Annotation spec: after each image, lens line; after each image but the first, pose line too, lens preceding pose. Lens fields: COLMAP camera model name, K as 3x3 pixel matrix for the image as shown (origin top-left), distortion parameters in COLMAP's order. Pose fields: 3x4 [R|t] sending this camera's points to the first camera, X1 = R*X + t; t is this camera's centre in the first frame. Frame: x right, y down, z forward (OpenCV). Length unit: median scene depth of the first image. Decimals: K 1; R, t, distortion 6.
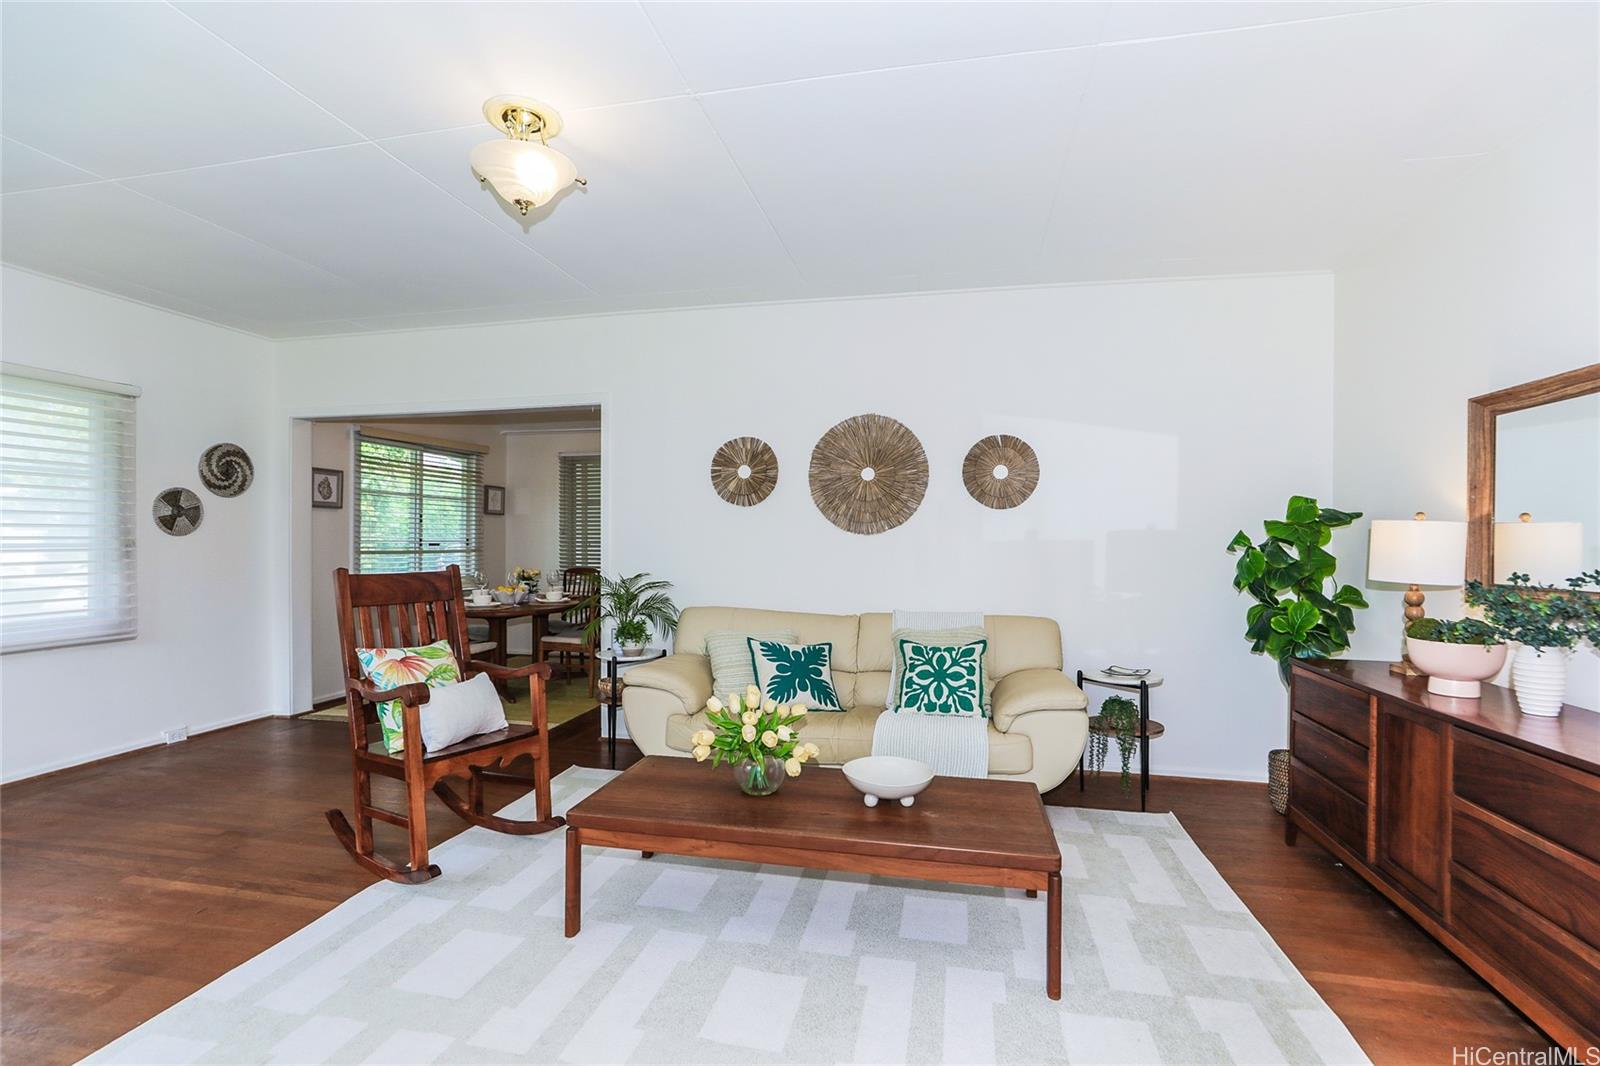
lens RADIAL K [[728.0, 0, 798.8], [0, 728.0, 538.3], [0, 0, 1]] dist [-0.020323, 0.007270]
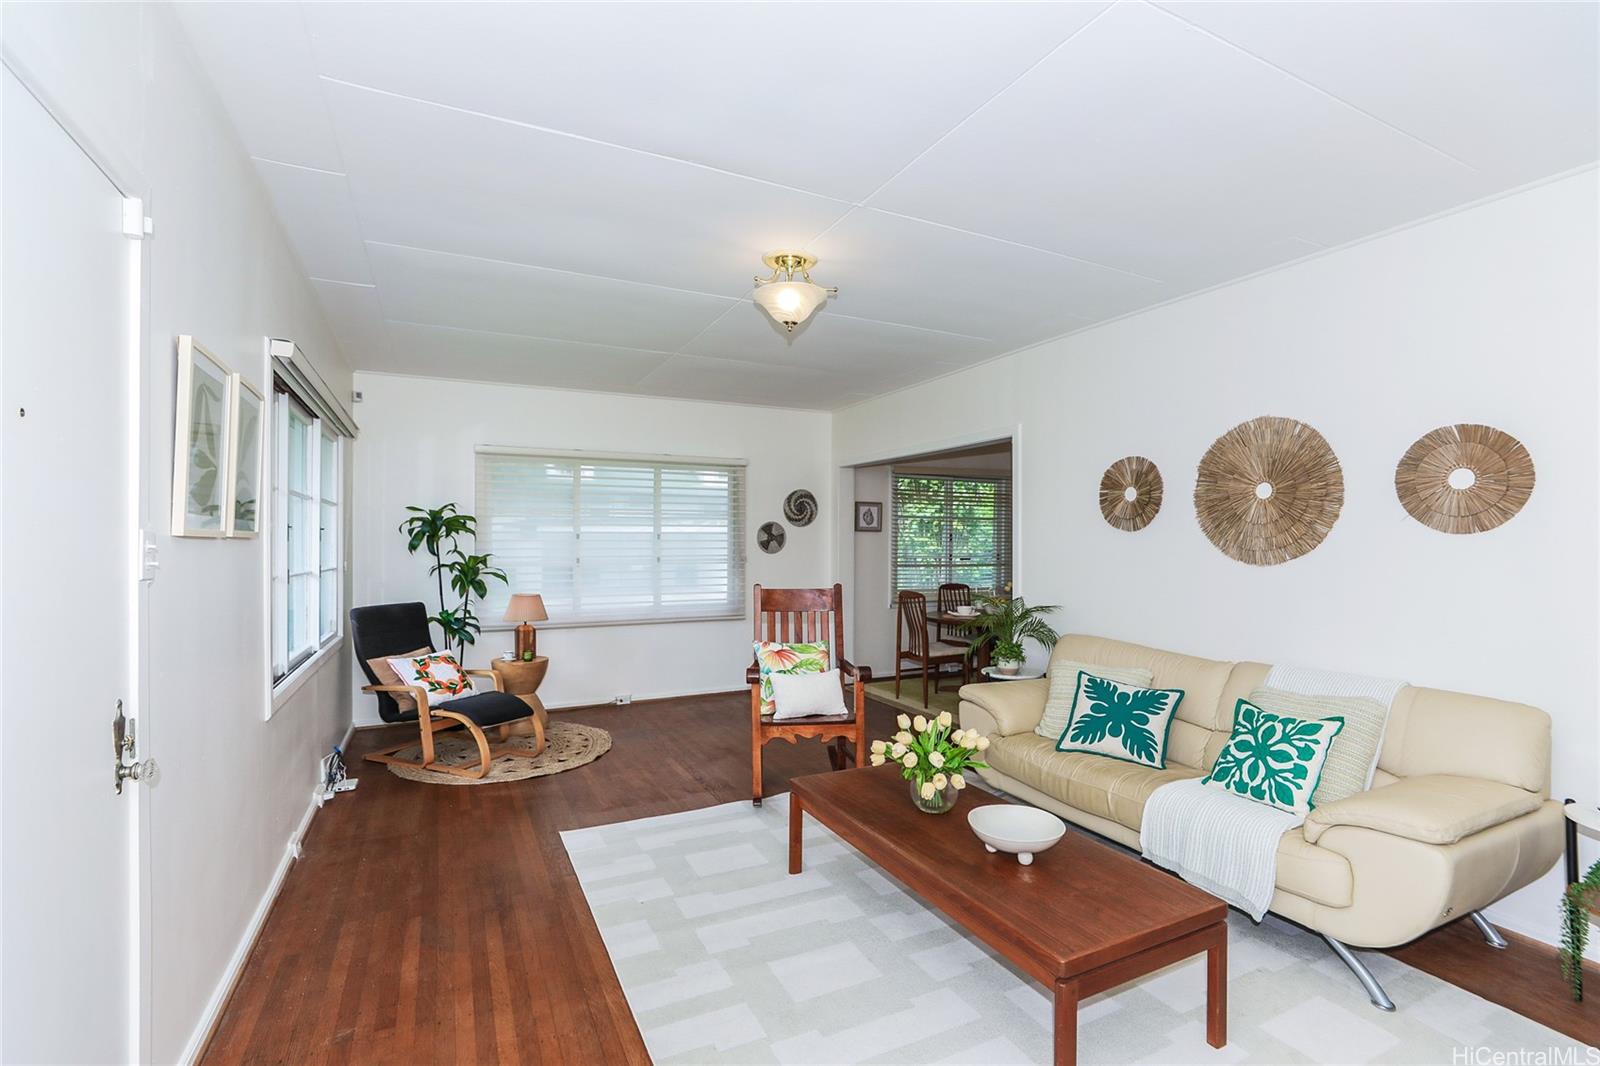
lens RADIAL K [[728.0, 0, 803.8], [0, 728.0, 534.6], [0, 0, 1]] dist [-0.020323, 0.007270]
pose [[0.628784, -0.006698, -0.777551, 0.415868], [-0.001279, 0.999953, -0.009648, -0.032399], [0.777579, 0.007061, 0.628746, 0.099182]]
